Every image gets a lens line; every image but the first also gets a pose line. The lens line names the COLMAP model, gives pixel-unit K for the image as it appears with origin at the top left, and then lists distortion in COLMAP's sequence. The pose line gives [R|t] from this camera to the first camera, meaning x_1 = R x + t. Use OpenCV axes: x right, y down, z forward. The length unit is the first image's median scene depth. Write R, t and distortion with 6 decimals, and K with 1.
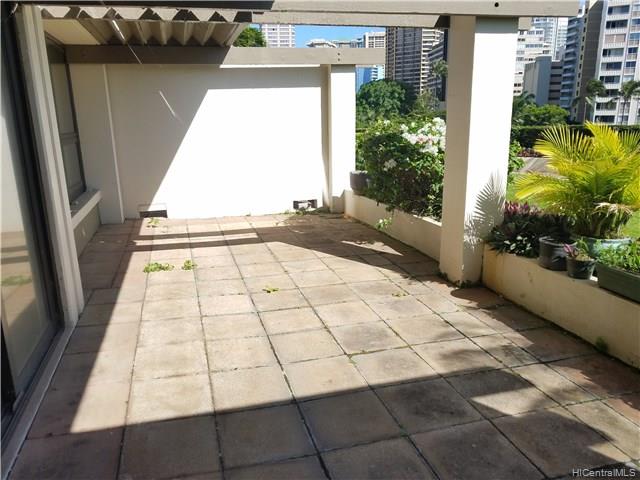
lens RADIAL K [[500.1, 0, 317.5], [0, 500.1, 240.4], [0, 0, 1]] dist [0.021721, 0.001797]
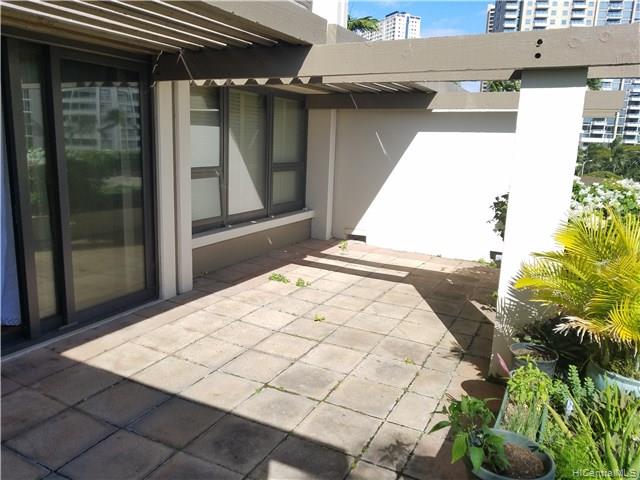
lens RADIAL K [[500.1, 0, 318.8], [0, 500.1, 239.4], [0, 0, 1]] dist [0.021721, 0.001797]
pose [[0.739595, 0.177183, -0.649311, 0.582614], [-0.213846, 0.976599, 0.022913, -0.096006], [0.638176, 0.121906, 0.760178, 0.147120]]
